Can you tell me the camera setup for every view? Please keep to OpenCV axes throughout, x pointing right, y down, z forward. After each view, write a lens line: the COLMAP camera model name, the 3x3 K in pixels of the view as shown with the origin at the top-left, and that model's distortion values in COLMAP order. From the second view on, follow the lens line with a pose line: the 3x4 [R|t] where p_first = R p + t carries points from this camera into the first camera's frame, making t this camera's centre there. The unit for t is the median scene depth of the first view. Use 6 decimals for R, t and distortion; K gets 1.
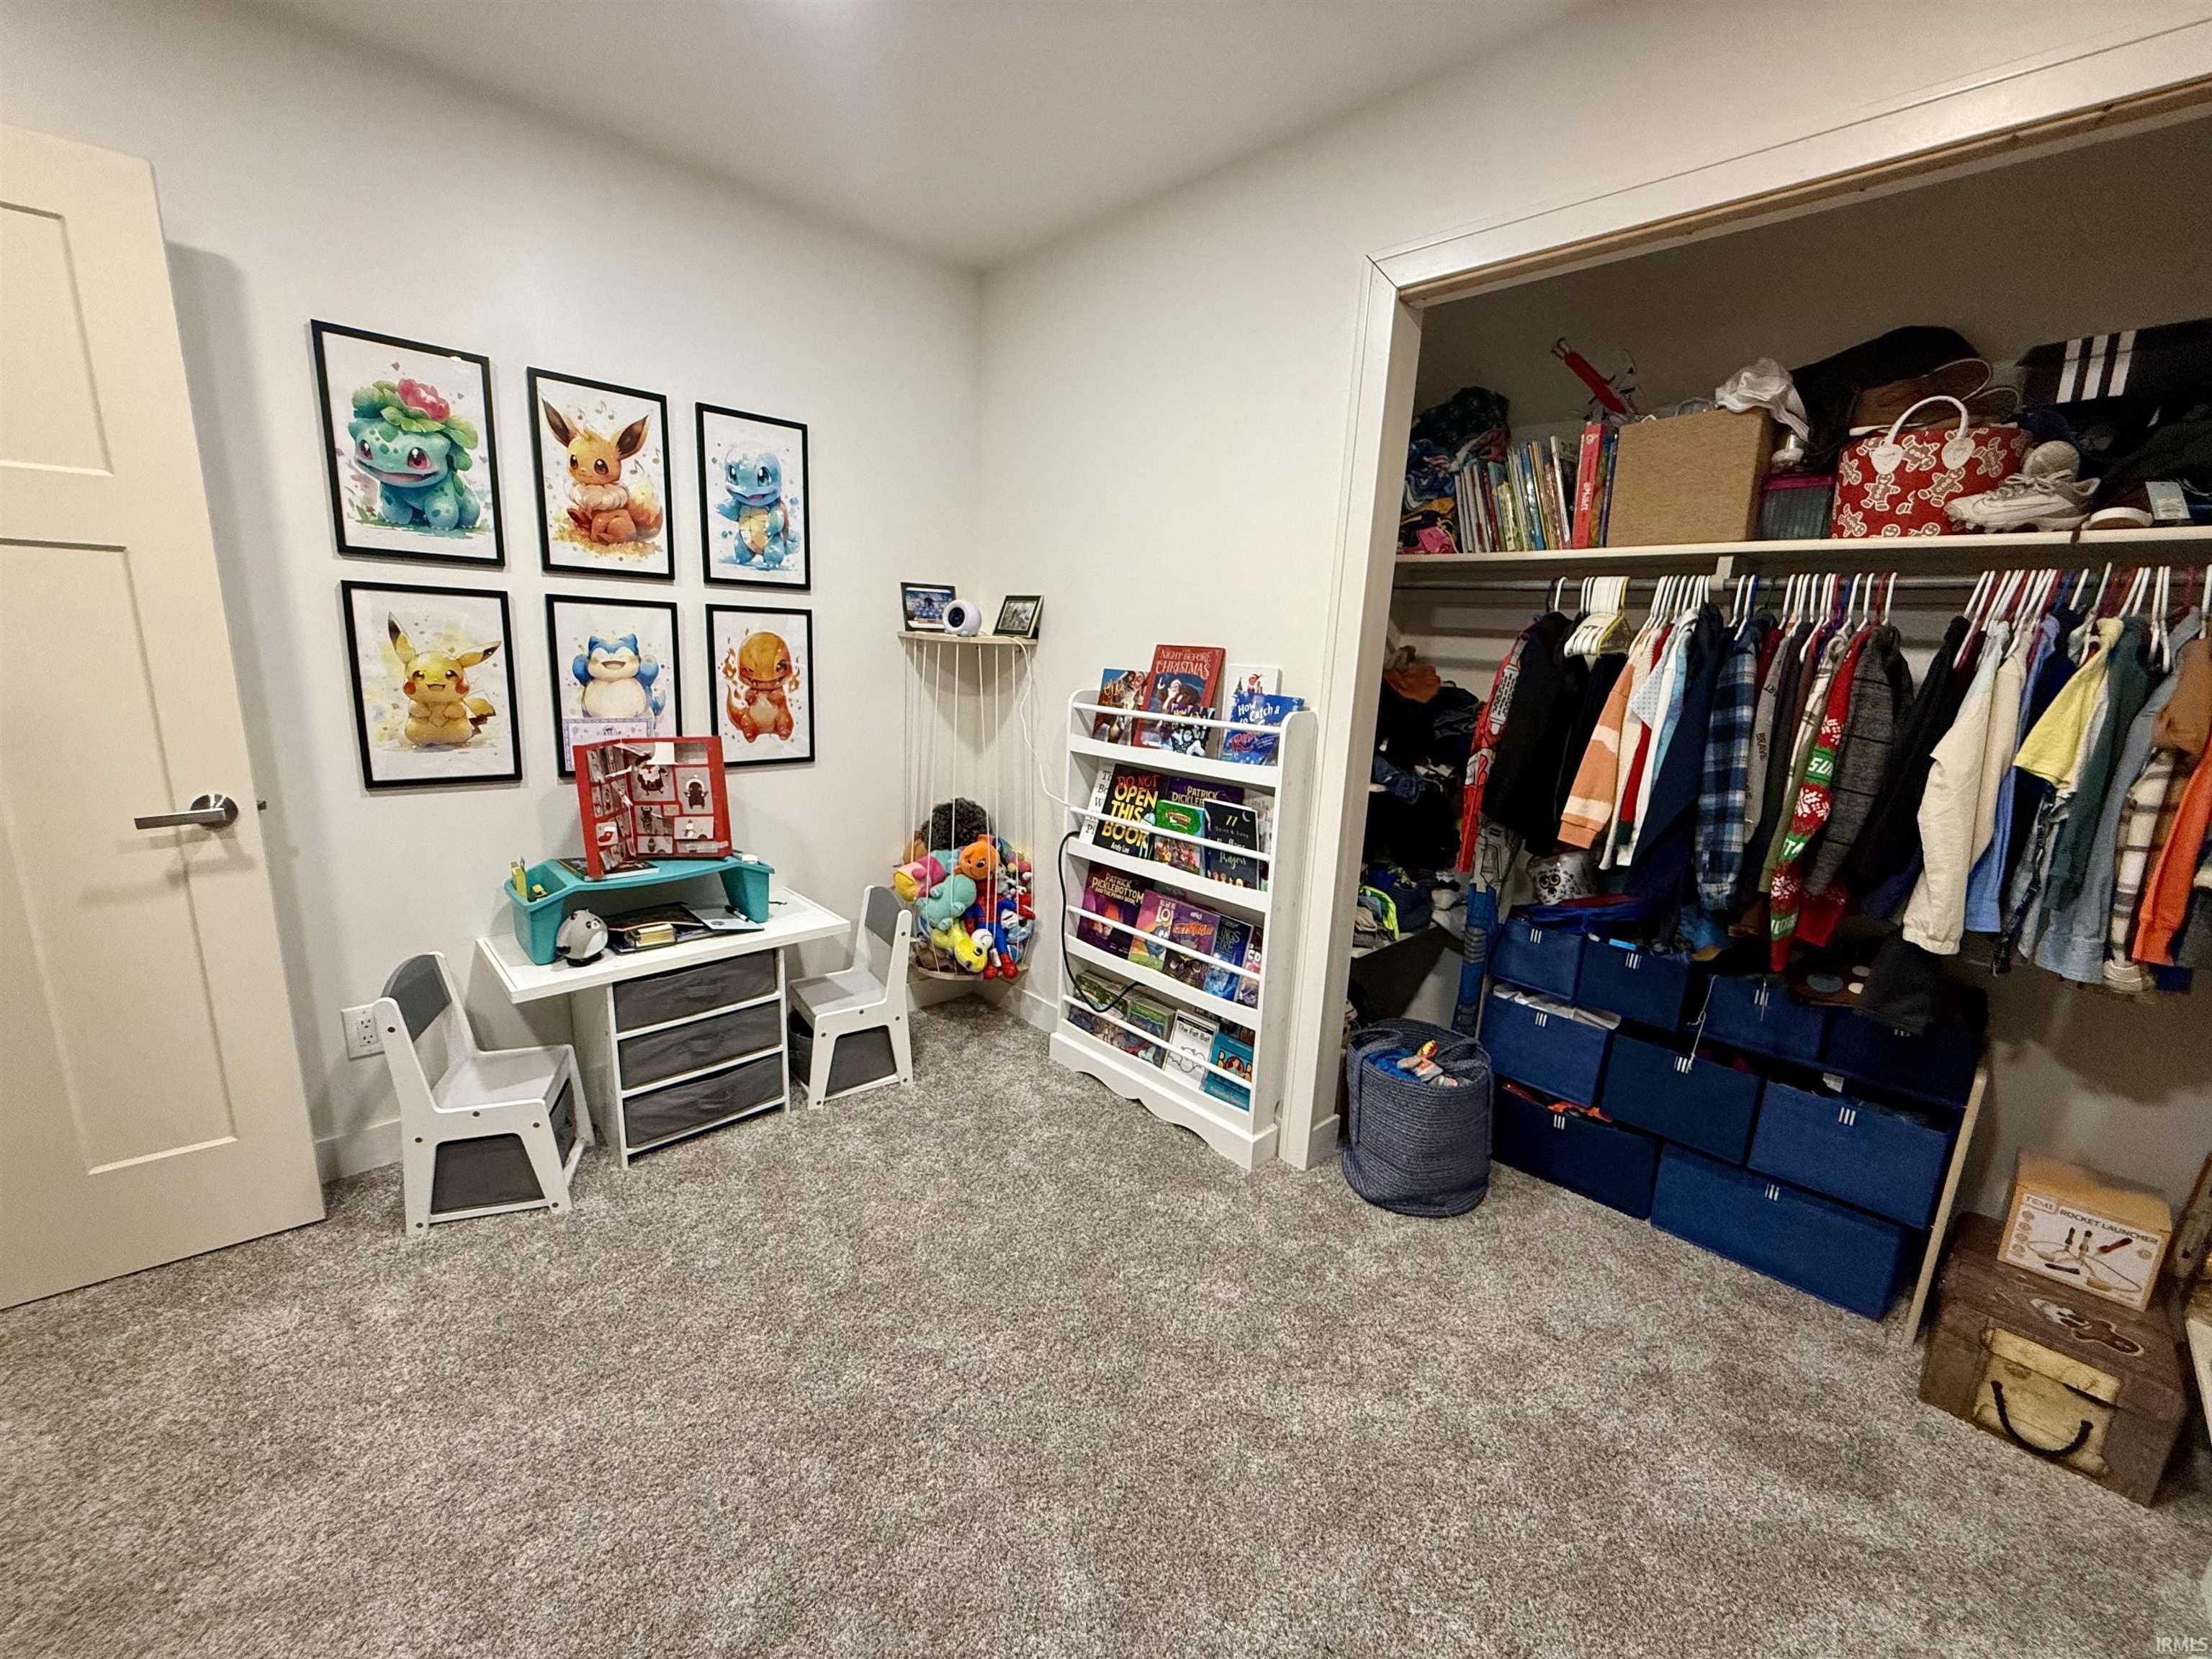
lens RADIAL K [[881.5, 0, 1102.9], [0, 881.5, 832.6], [0, 0, 1]] dist [-0.000444, 0.000017]
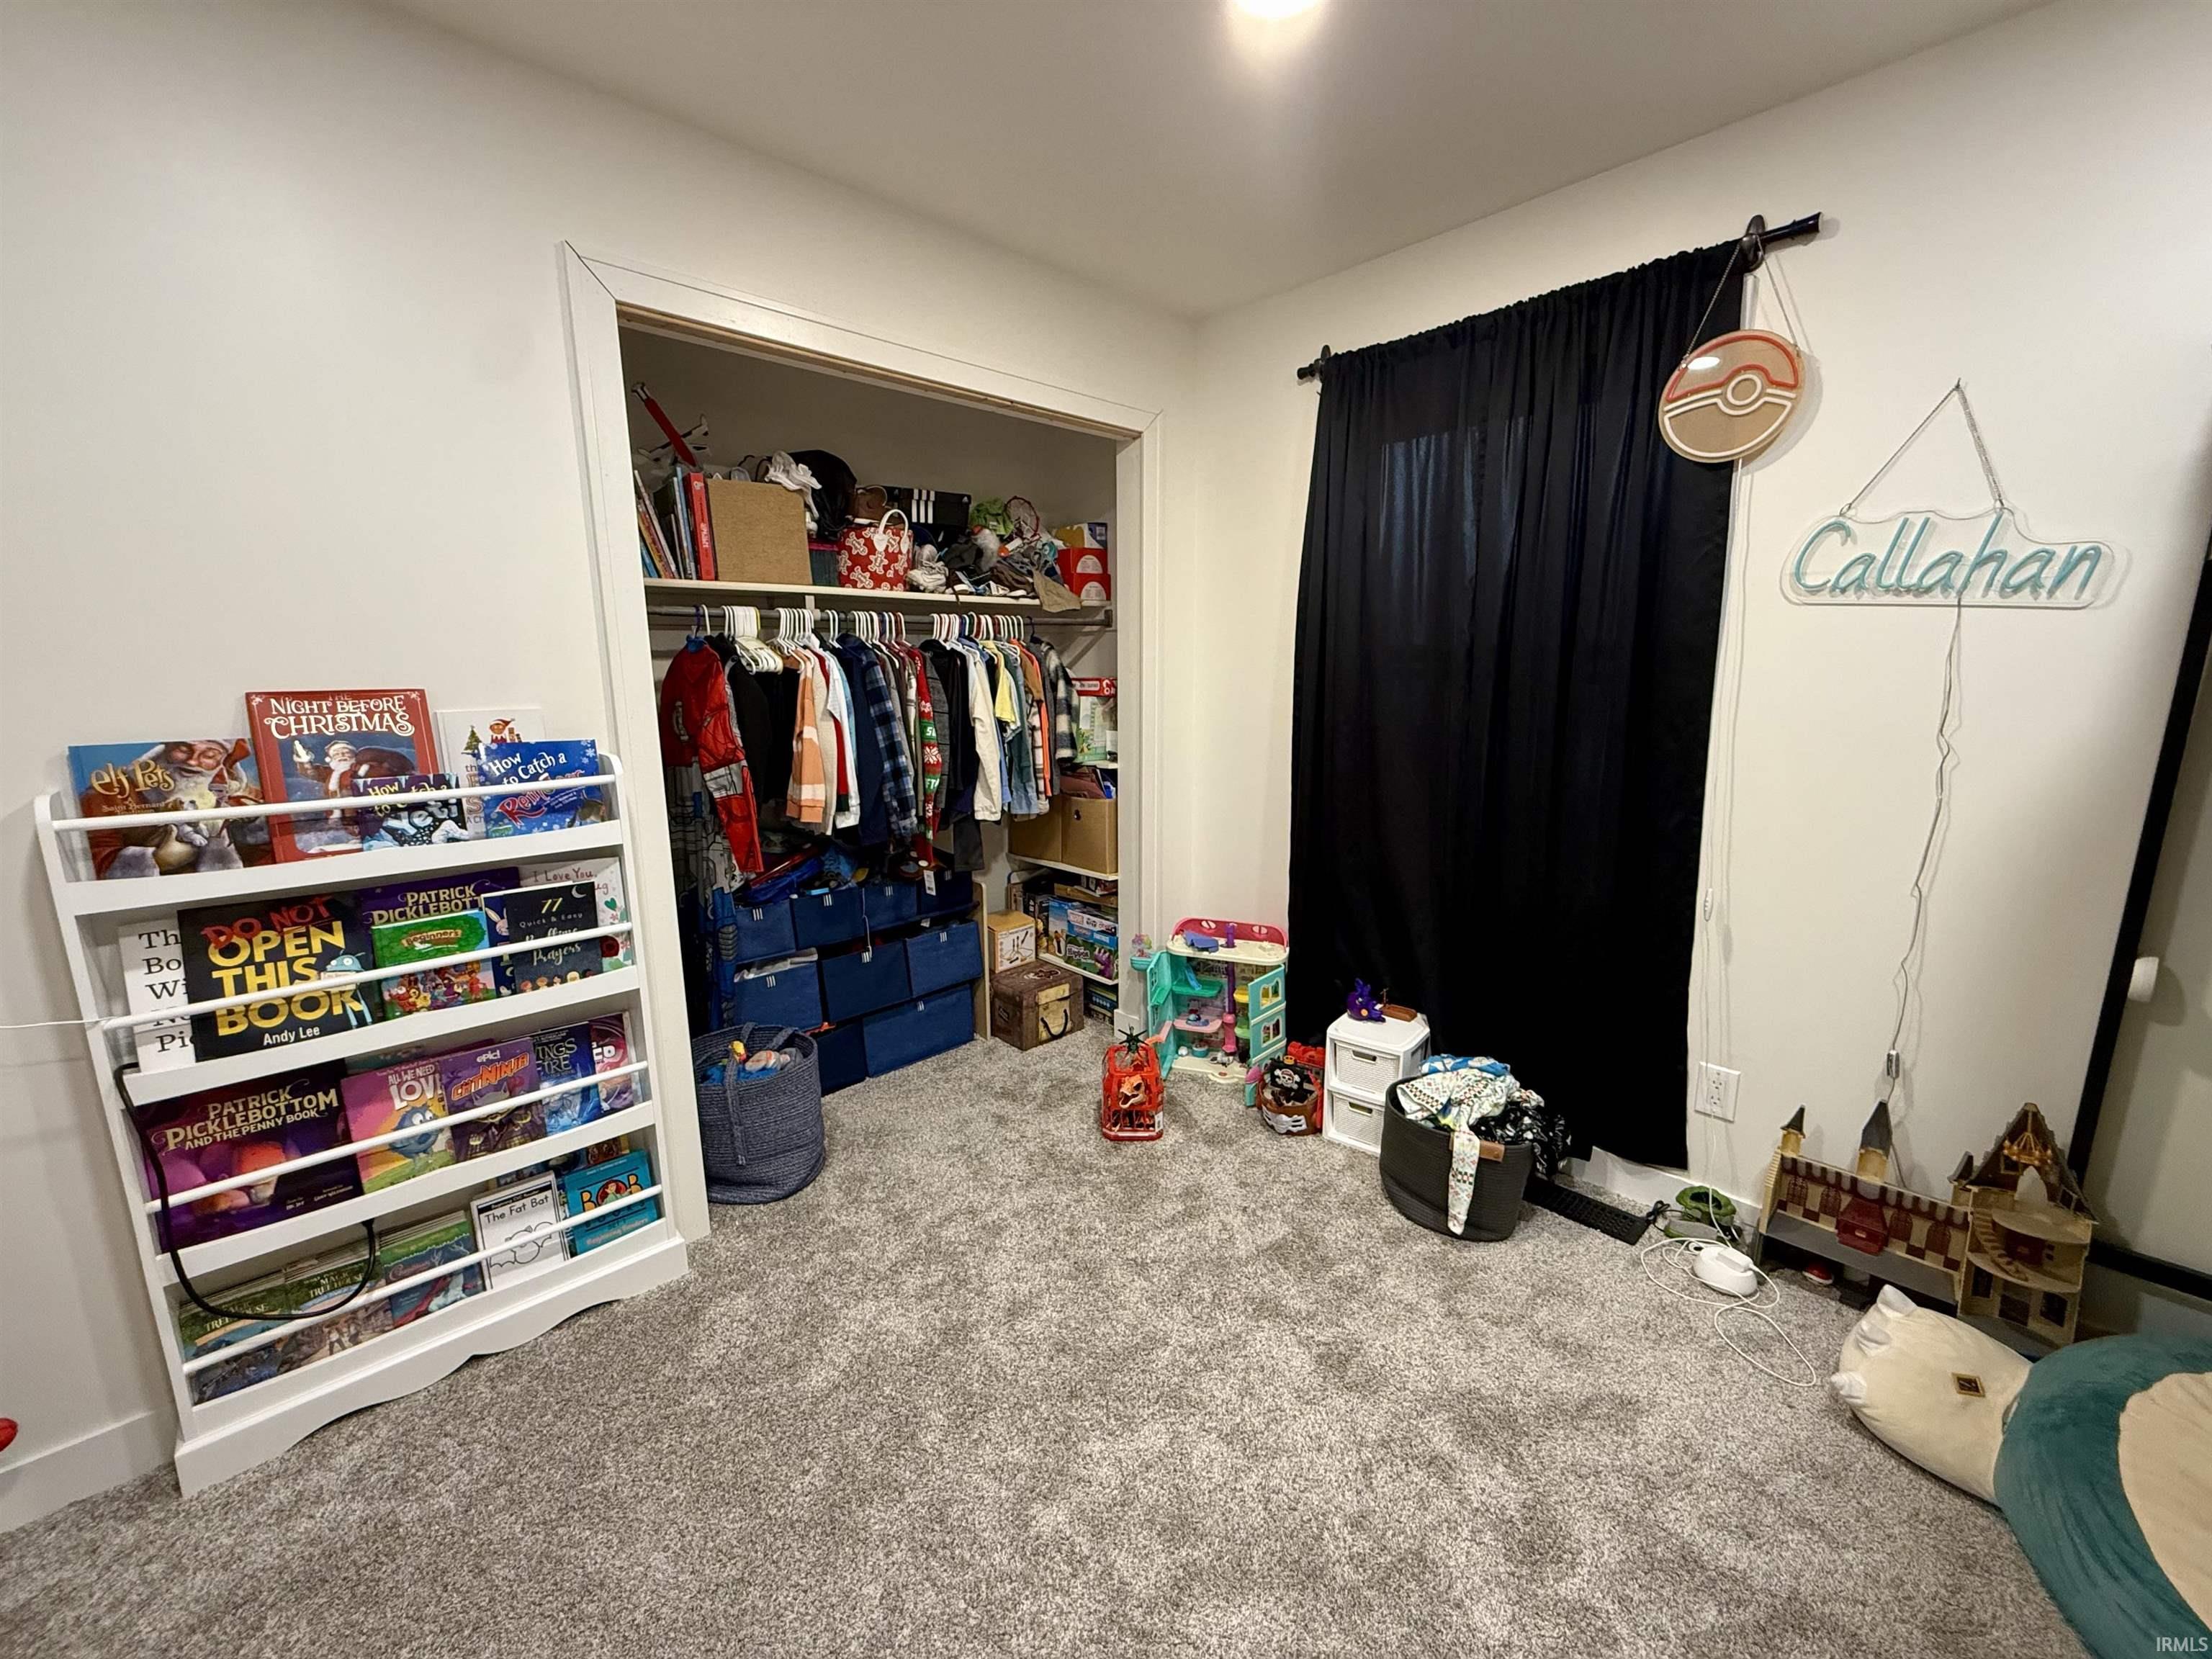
lens RADIAL K [[881.5, 0, 1094.2], [0, 881.5, 831.0], [0, 0, 1]] dist [-0.000444, 0.000017]
pose [[0.014264, -0.230126, 0.973056, -0.585271], [0.222177, 0.949557, 0.221312, -0.140210], [-0.974902, 0.213034, 0.064673, 0.458025]]
